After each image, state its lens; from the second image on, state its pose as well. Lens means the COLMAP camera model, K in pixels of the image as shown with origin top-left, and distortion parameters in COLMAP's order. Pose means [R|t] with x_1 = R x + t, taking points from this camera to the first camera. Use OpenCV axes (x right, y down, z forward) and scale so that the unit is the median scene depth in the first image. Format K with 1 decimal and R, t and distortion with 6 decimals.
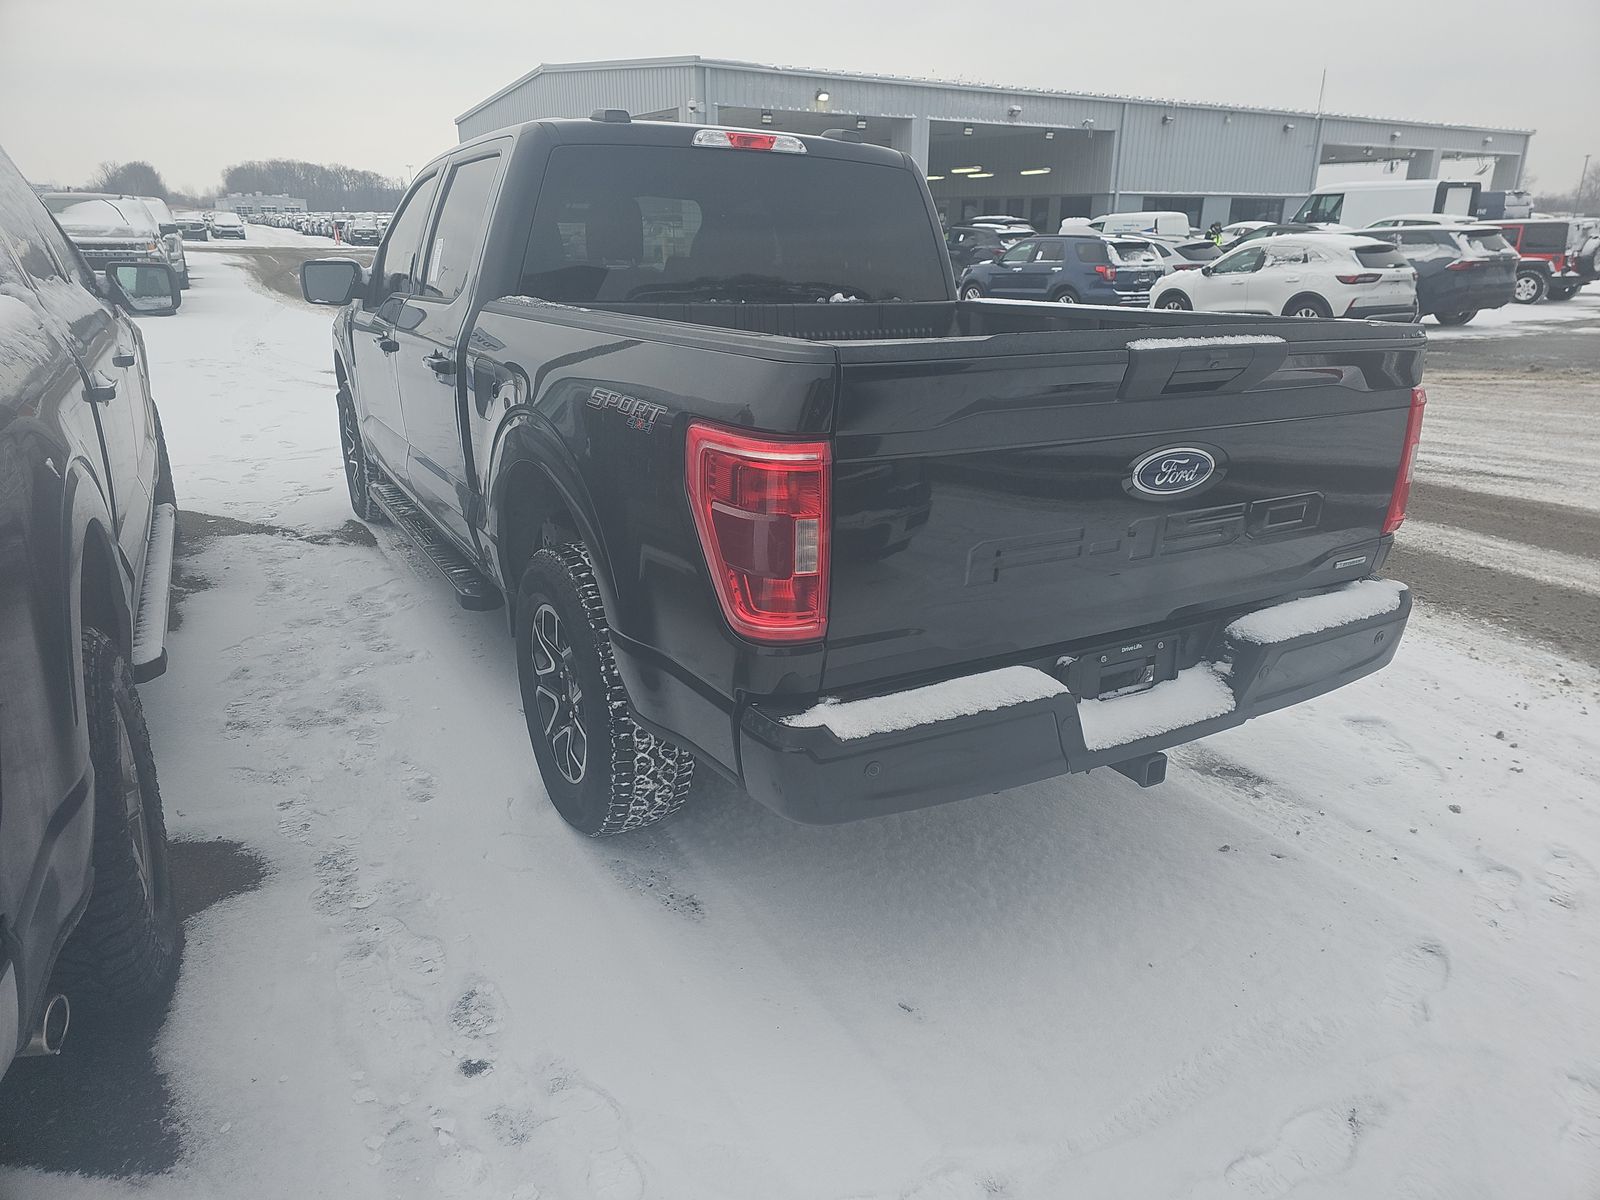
lens RADIAL K [[1061.0, 0, 807.2], [0, 1061.0, 592.4], [0, 0, 1]] dist [0.058882, -0.046967]
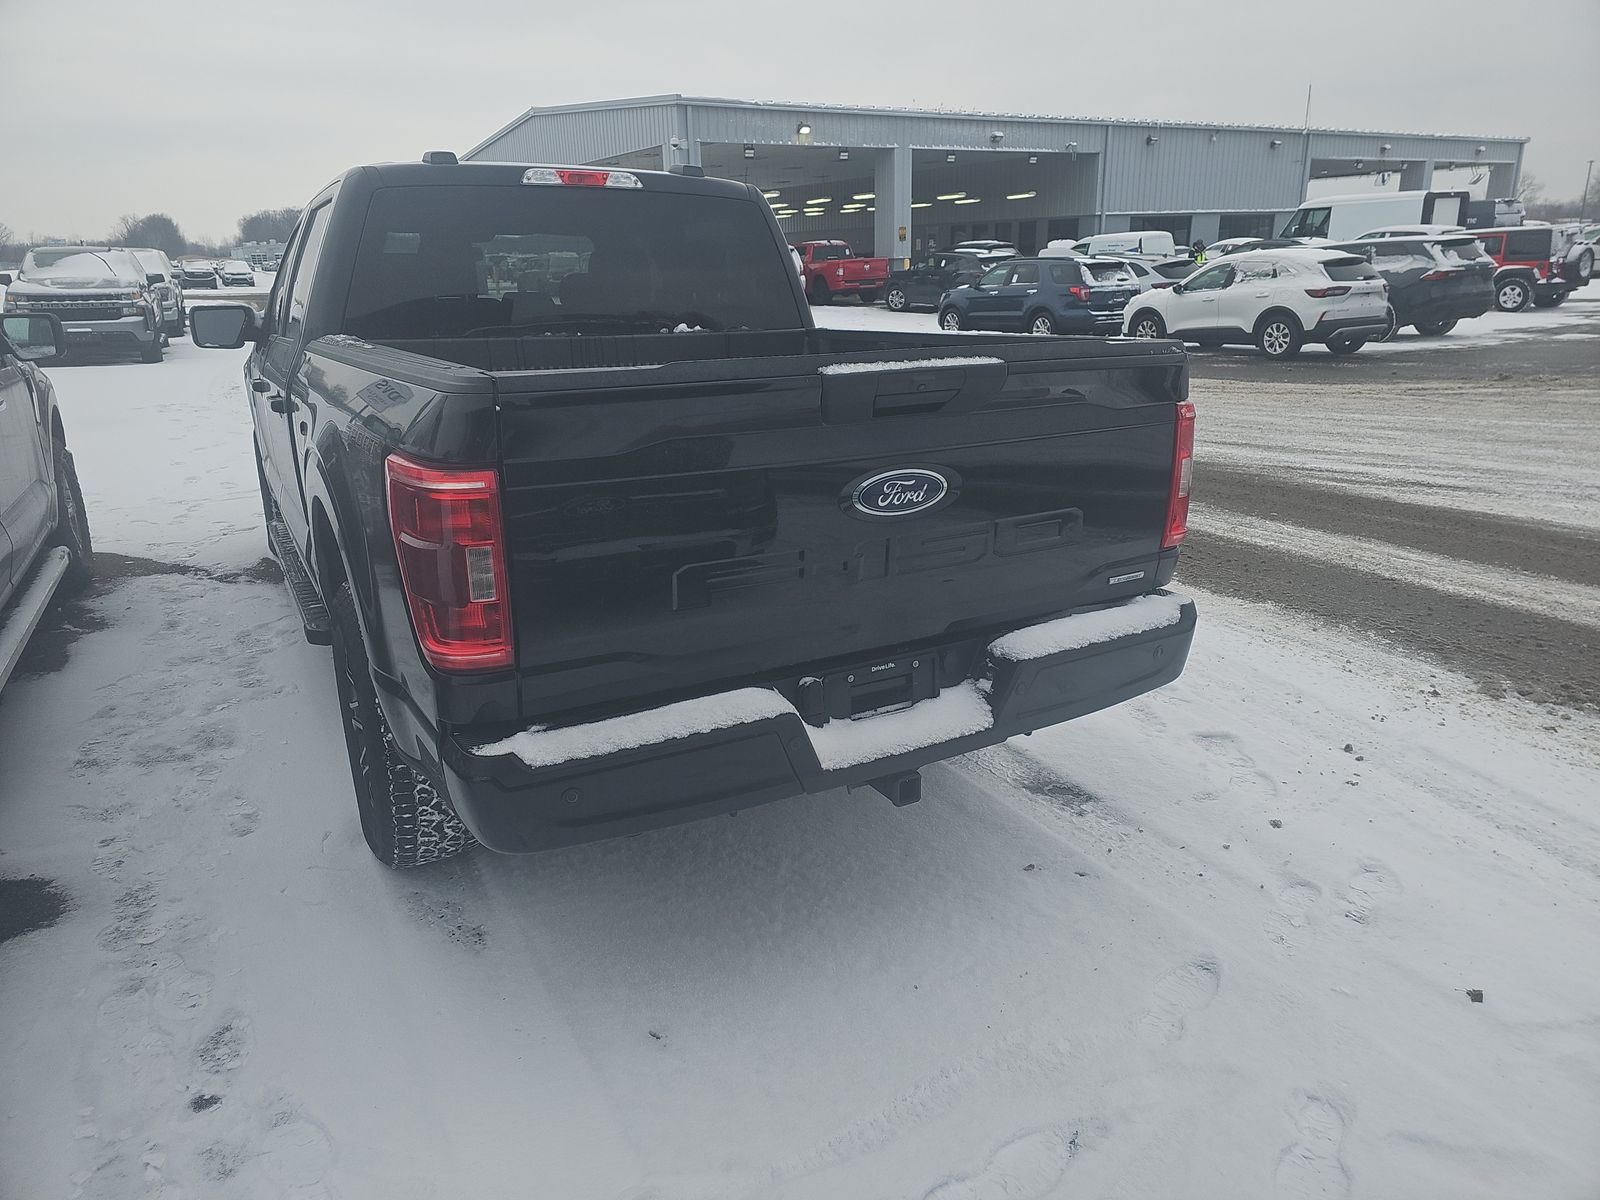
lens RADIAL K [[1061.0, 0, 794.9], [0, 1061.0, 587.8], [0, 0, 1]] dist [0.058882, -0.046967]
pose [[0.999415, -0.023152, -0.025178, 0.163681], [0.022411, 0.999319, -0.029325, 0.002739], [0.025839, 0.028744, 0.999253, -0.002747]]
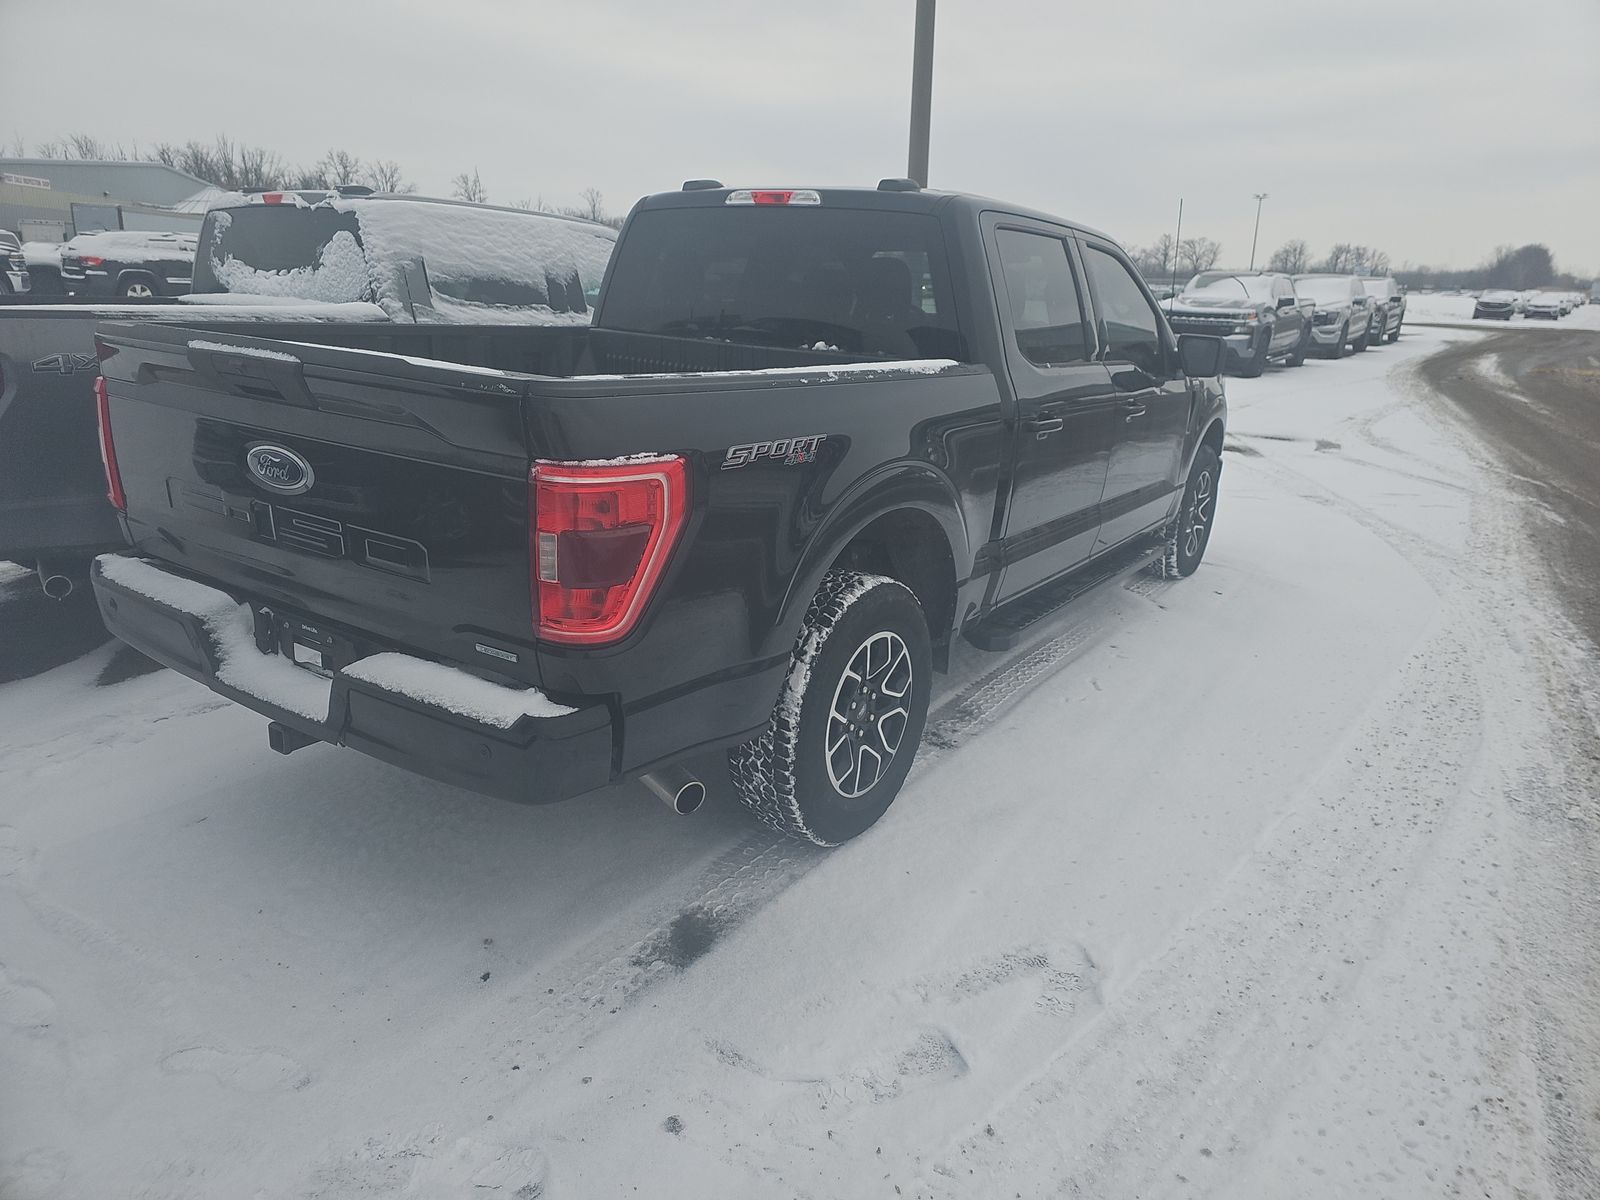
lens RADIAL K [[1061.0, 0, 803.3], [0, 1061.0, 577.9], [0, 0, 1]] dist [0.058882, -0.046967]
pose [[0.434910, 0.243985, -0.866790, 0.975559], [-0.313395, 0.943426, 0.108311, -0.183848], [0.844178, 0.224543, 0.486769, 0.581315]]
